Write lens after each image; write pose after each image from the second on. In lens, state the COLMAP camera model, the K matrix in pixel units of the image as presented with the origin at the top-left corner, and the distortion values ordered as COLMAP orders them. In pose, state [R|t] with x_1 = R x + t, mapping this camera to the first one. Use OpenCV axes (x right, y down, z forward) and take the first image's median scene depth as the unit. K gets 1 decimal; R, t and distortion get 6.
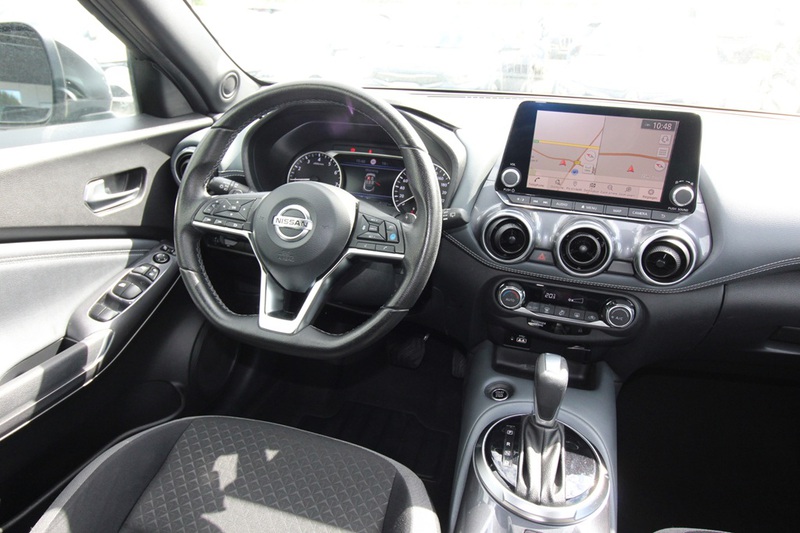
lens RADIAL K [[504.9, 0, 398.3], [0, 504.9, 252.3], [0, 0, 1]] dist [-0.001641, -0.002089]
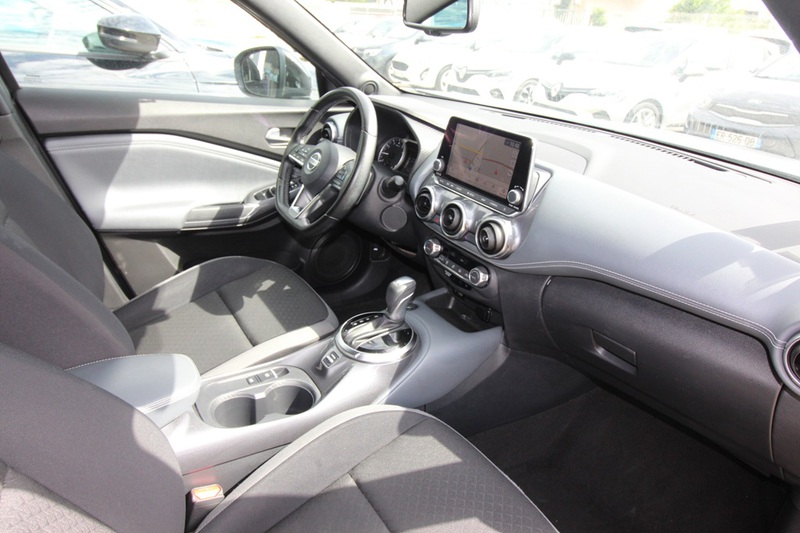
lens RADIAL K [[506.1, 0, 399.5], [0, 506.1, 253.9], [0, 0, 1]] dist [0.020093, -0.000360]
pose [[0.764931, 0.286849, -0.576713, 1.091883], [-0.301879, 0.950592, 0.072410, 0.030173], [0.568990, 0.118709, 0.813732, -0.271093]]
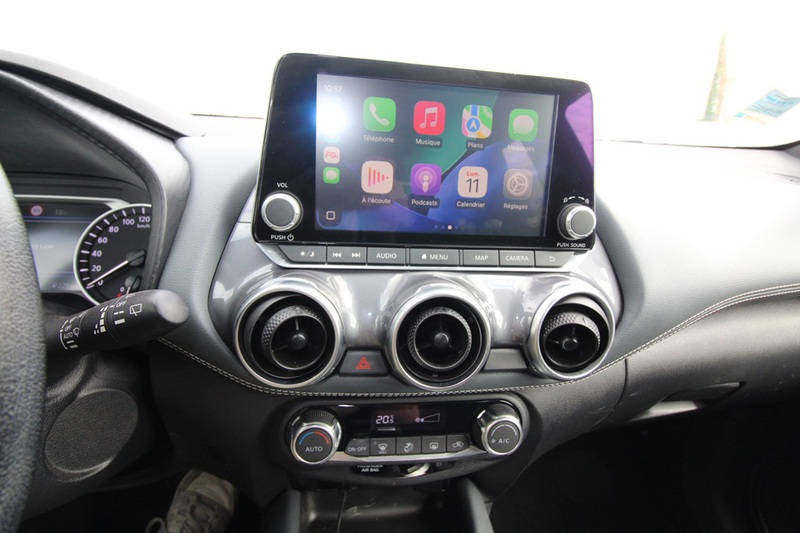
lens RADIAL K [[409.3, 0, 398.5], [0, 409.3, 261.5], [0, 0, 1]] dist [-0.000990, -0.000106]
pose [[0.912777, -0.102085, 0.395496, 0.166087], [0.136613, 0.988802, -0.060064, -0.061629], [-0.384935, 0.108855, 0.916502, 0.604711]]
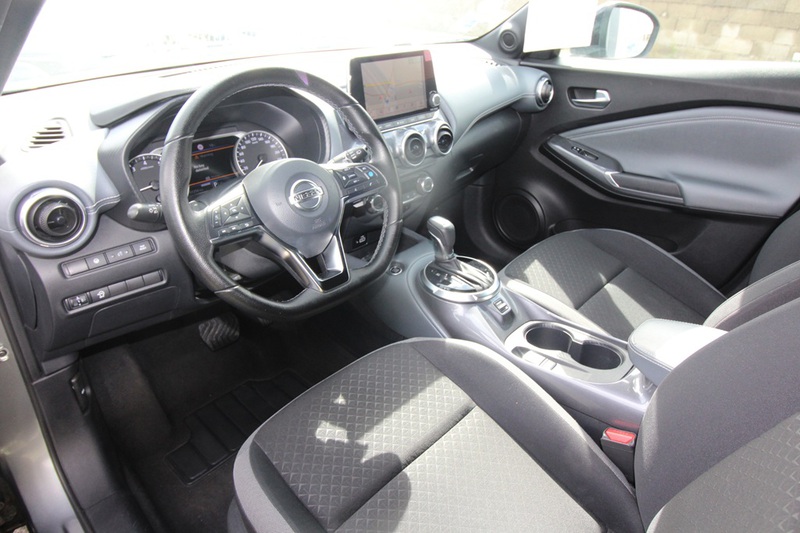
lens RADIAL K [[504.9, 0, 398.3], [0, 504.9, 252.3], [0, 0, 1]] dist [-0.001641, -0.002089]
pose [[0.477931, -0.440852, 0.759758, -0.922146], [0.373907, 0.884765, 0.278179, -0.165024], [-0.794843, 0.151129, 0.587694, 0.180582]]
